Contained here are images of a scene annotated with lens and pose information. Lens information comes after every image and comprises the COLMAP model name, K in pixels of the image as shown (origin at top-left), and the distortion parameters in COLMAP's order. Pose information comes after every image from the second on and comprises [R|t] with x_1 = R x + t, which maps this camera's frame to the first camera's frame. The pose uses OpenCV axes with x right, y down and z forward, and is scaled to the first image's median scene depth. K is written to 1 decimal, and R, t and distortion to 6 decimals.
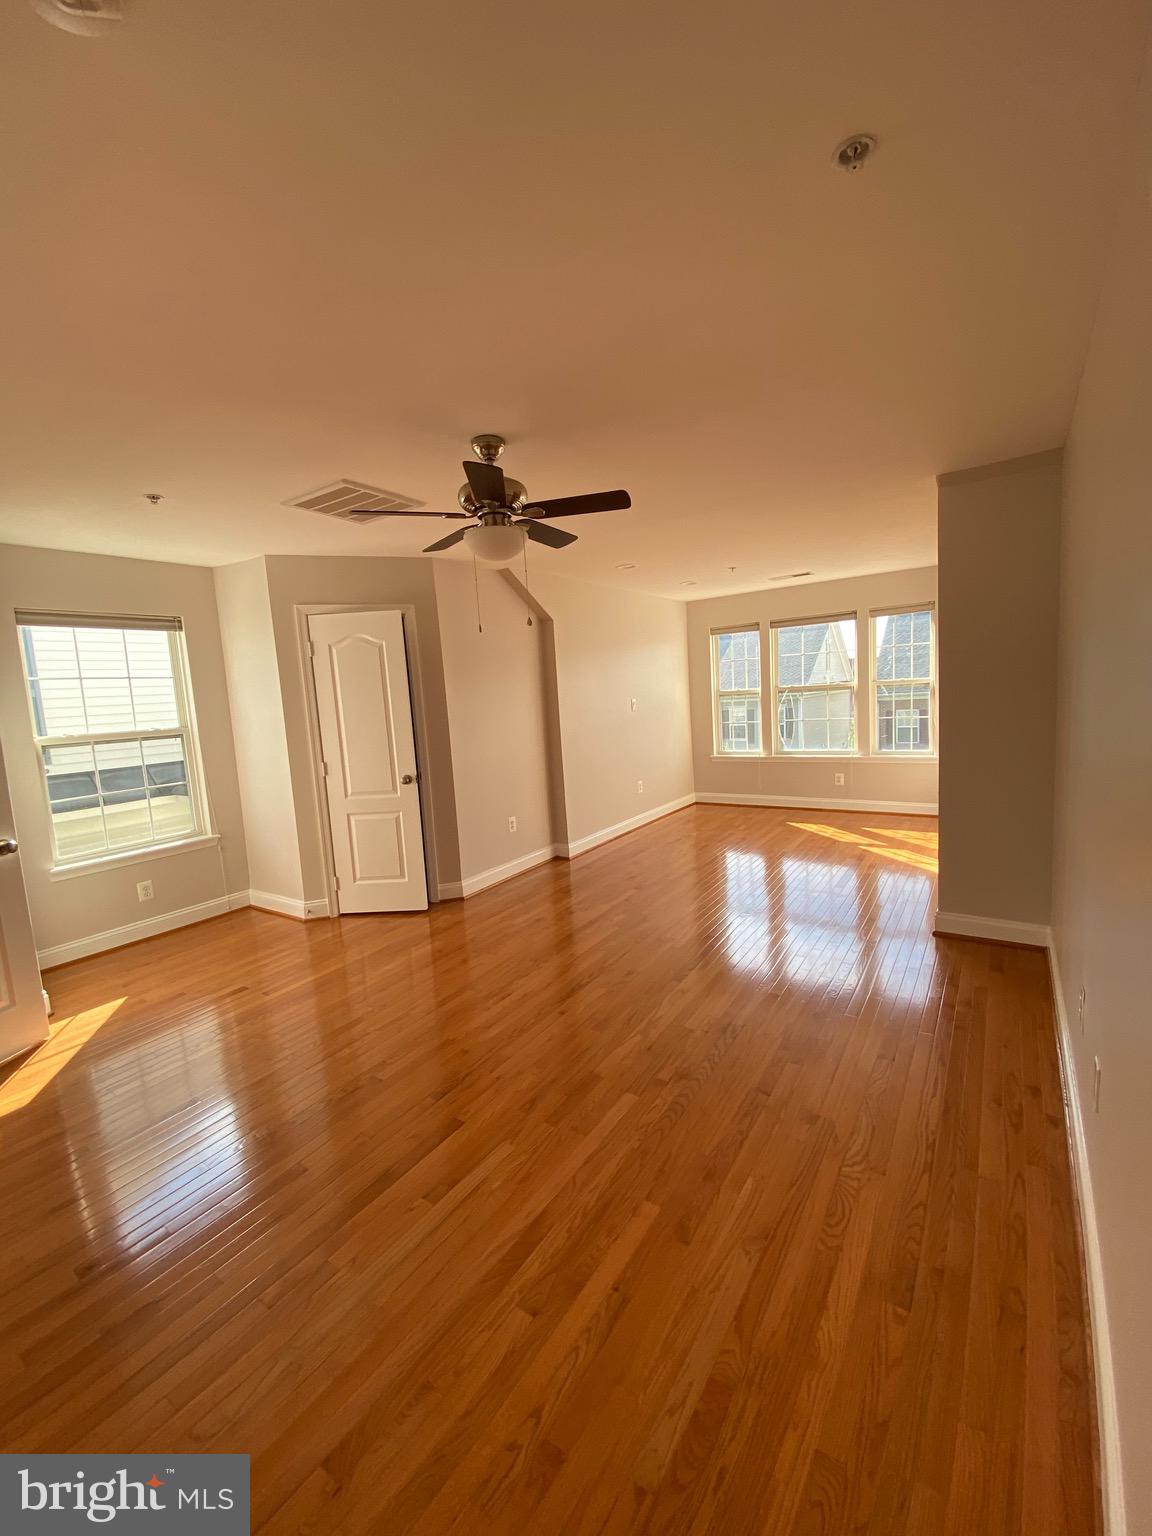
lens RADIAL K [[621.5, 0, 576.0], [0, 621.5, 768.0], [0, 0, 1]] dist [0.079869, -0.045399]
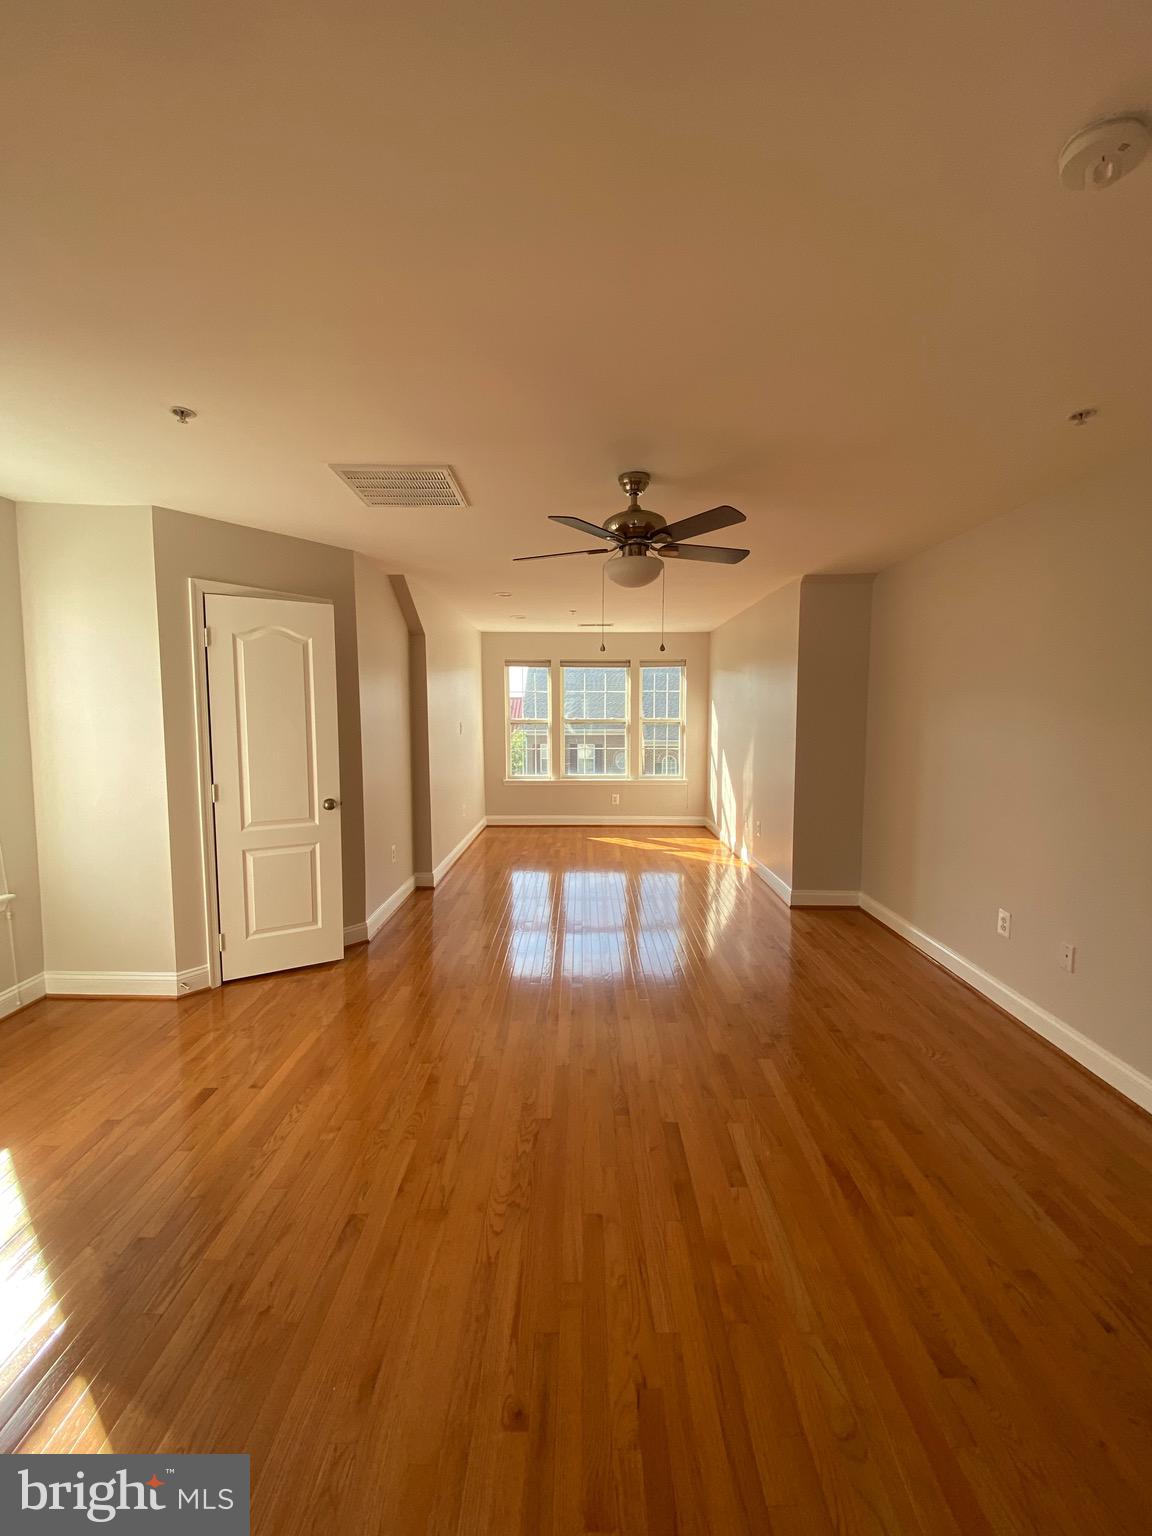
lens RADIAL K [[619.6, 0, 576.0], [0, 619.6, 768.0], [0, 0, 1]] dist [0.037431, -0.028344]
pose [[0.826965, 0.008949, 0.562183, -0.450932], [0.018665, 0.998885, -0.043355, 0.012116], [-0.561944, 0.046346, 0.825876, 0.115650]]
